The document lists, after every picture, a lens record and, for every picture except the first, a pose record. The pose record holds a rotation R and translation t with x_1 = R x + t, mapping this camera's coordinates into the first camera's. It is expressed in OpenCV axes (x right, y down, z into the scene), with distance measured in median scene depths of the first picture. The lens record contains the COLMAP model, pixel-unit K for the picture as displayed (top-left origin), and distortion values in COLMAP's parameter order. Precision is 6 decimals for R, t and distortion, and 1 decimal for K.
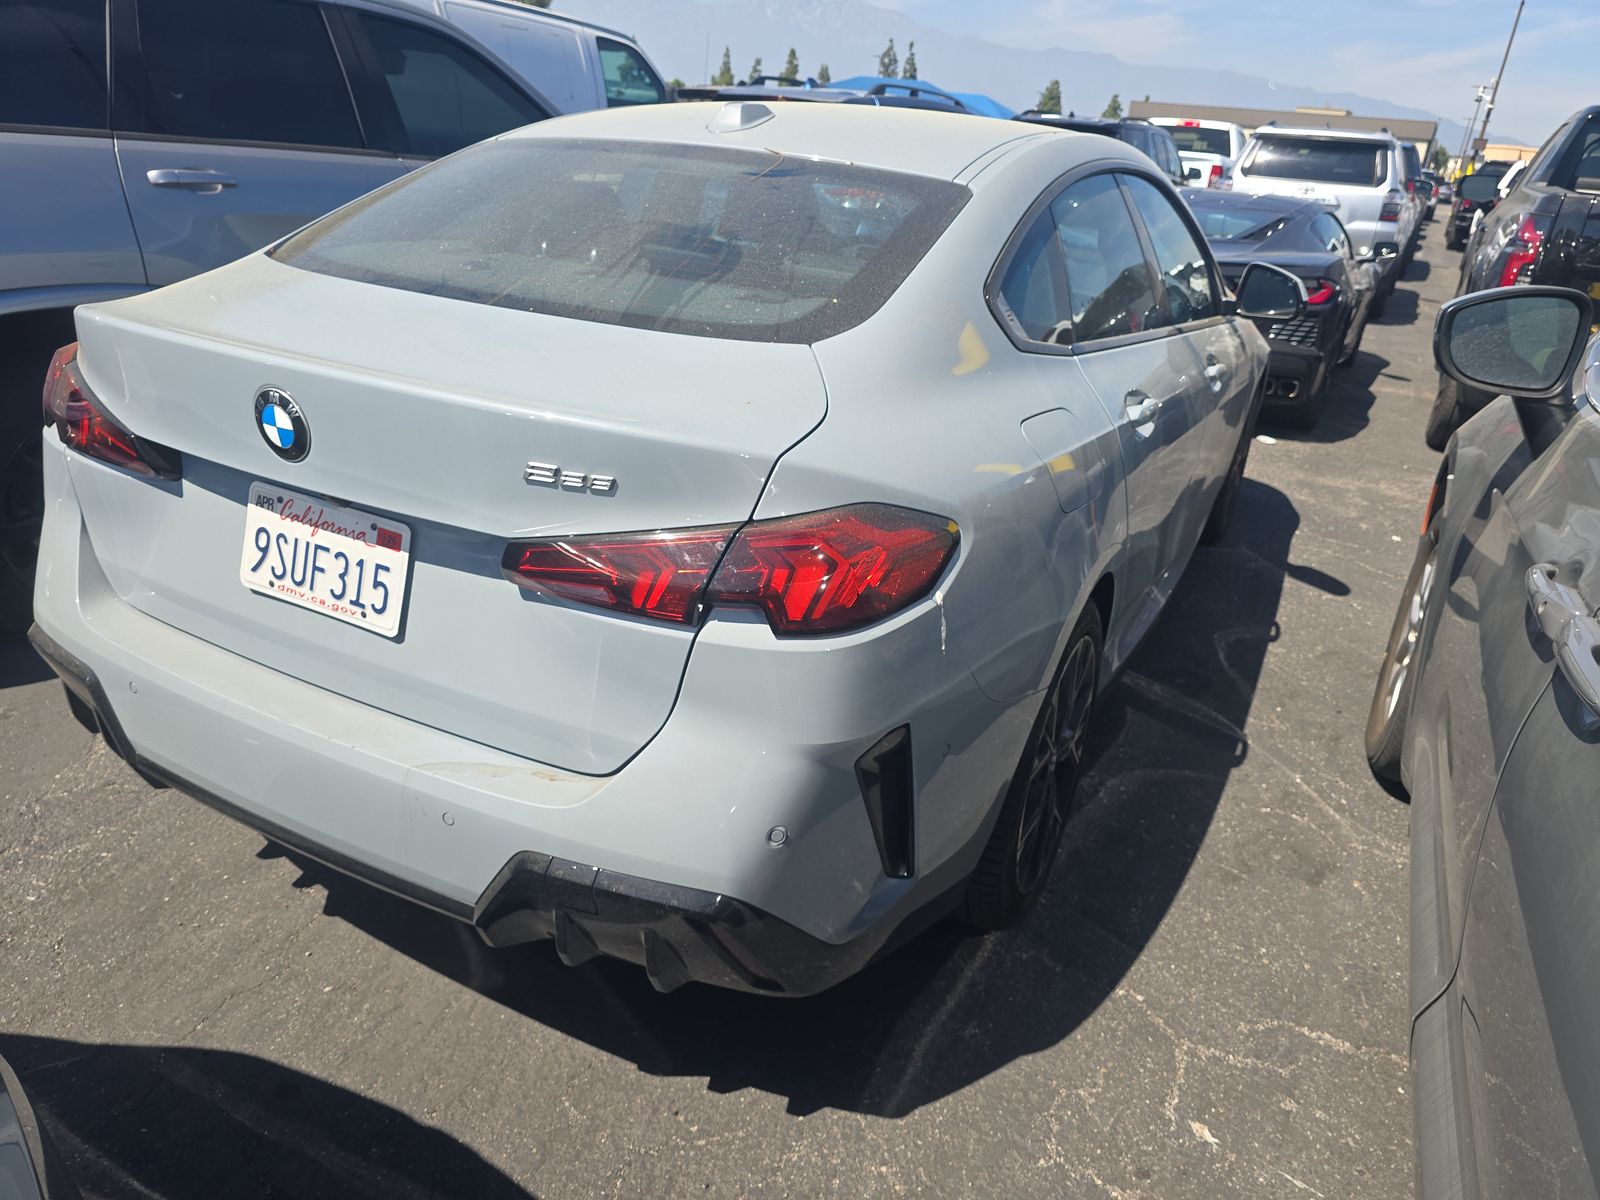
lens RADIAL K [[1071.0, 0, 785.8], [0, 1071.0, 602.8], [0, 0, 1]] dist [0.033501, -0.033260]
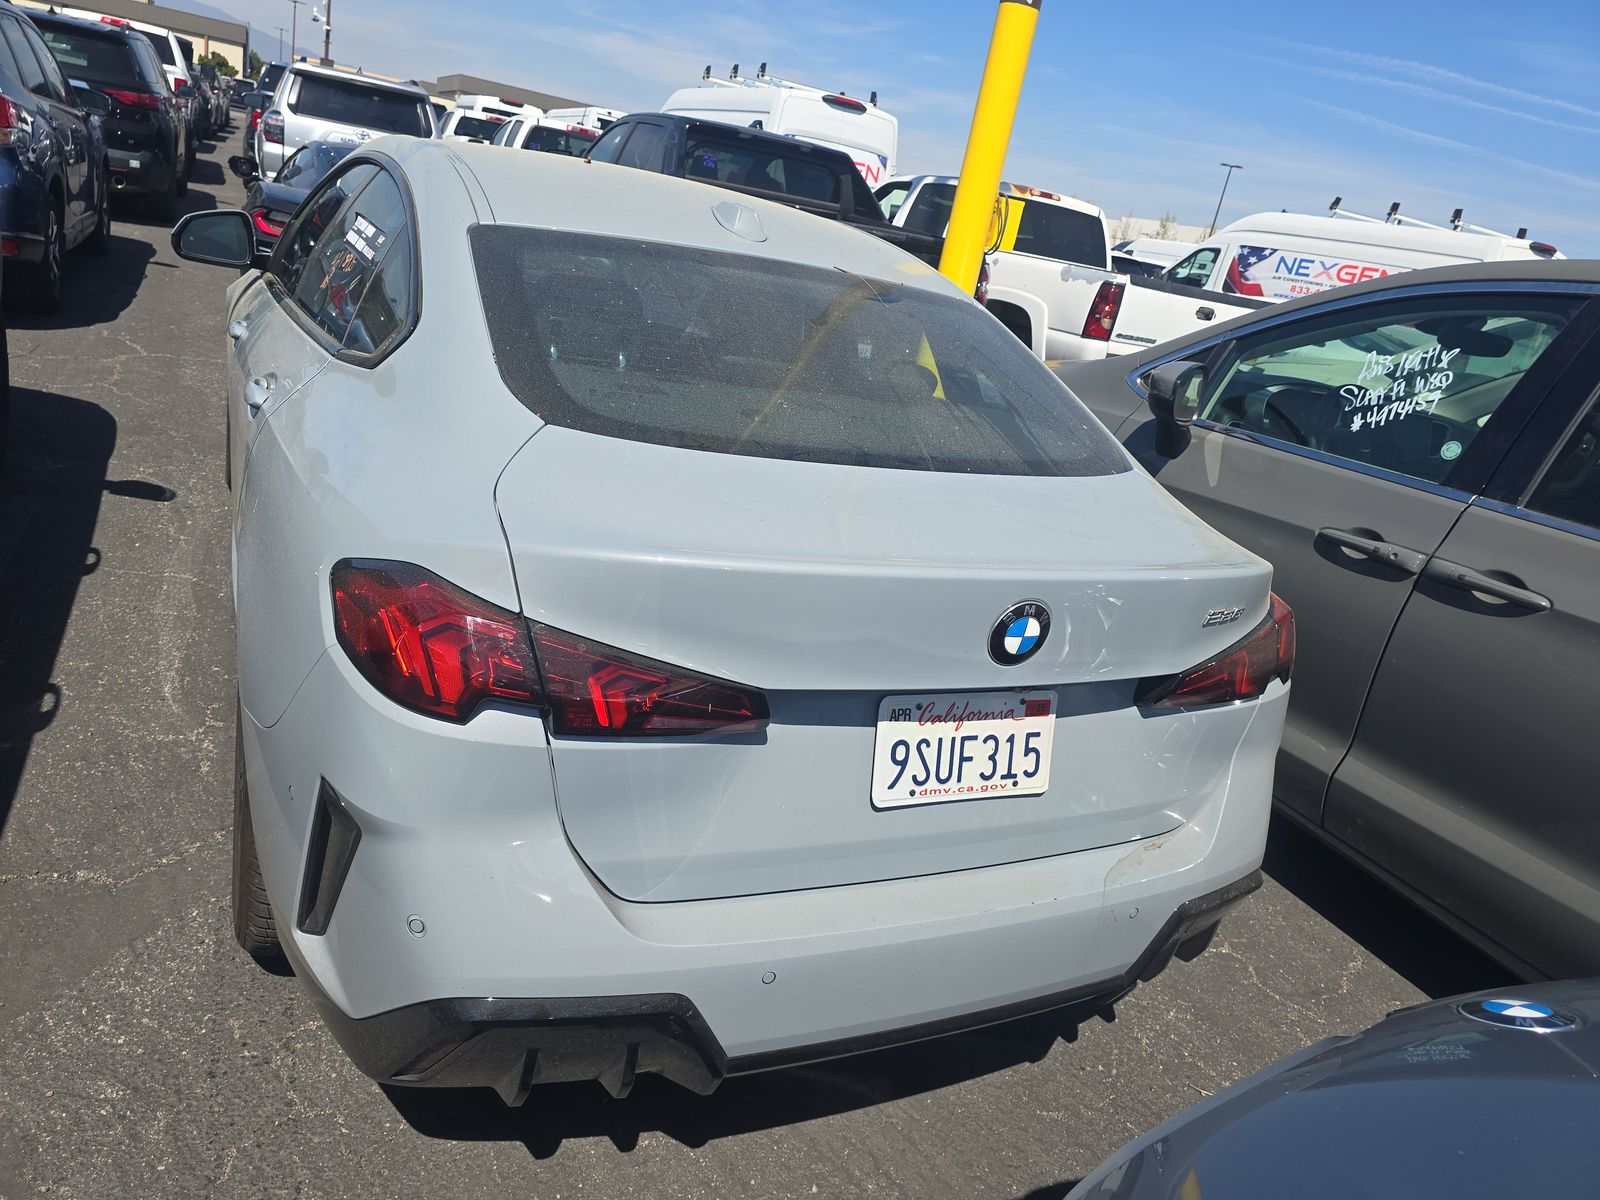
lens RADIAL K [[1071.0, 0, 797.8], [0, 1071.0, 604.2], [0, 0, 1]] dist [0.033501, -0.033260]
pose [[0.597687, -0.242028, 0.764325, -1.251773], [0.181589, 0.969437, 0.164978, -0.364674], [-0.780894, 0.040188, 0.623370, 0.480820]]
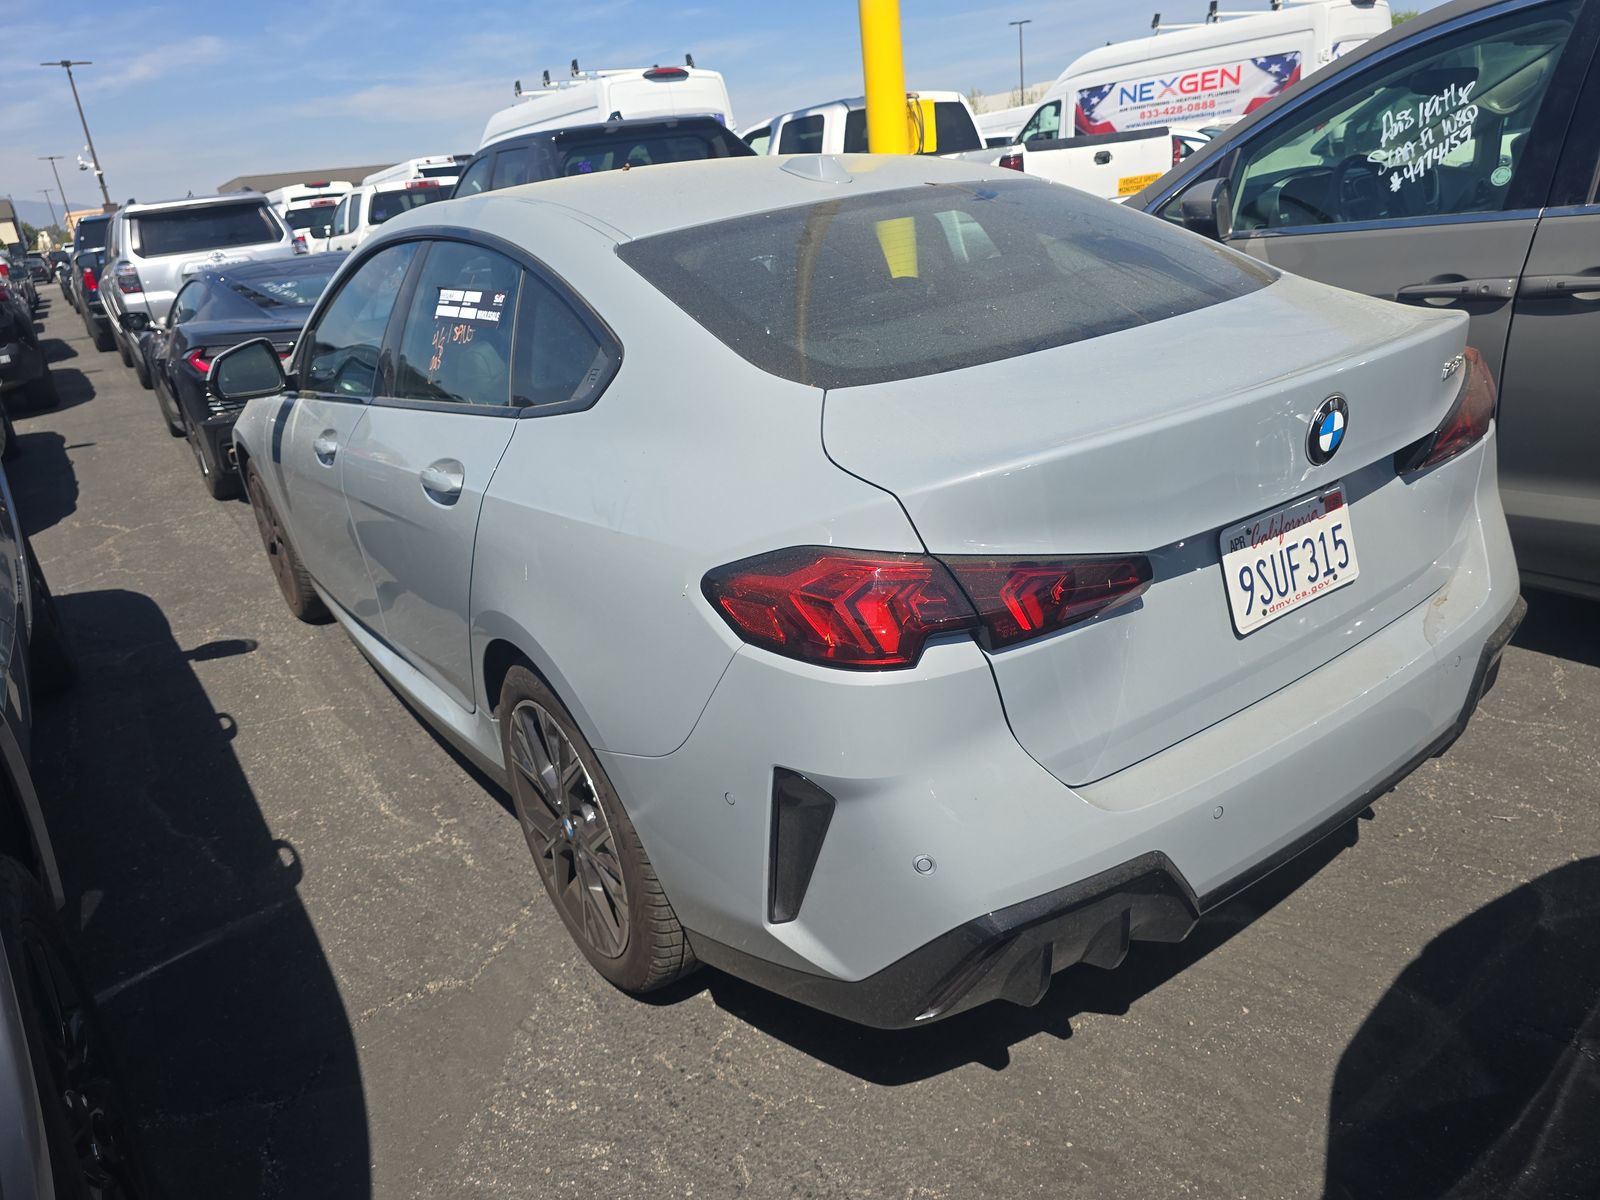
lens RADIAL K [[1071.0, 0, 805.1], [0, 1071.0, 606.8], [0, 0, 1]] dist [0.033501, -0.033260]
pose [[0.448347, -0.443650, 0.775990, -1.480185], [0.480340, 0.851715, 0.209415, -0.449884], [-0.753829, 0.278849, 0.594966, 0.731730]]
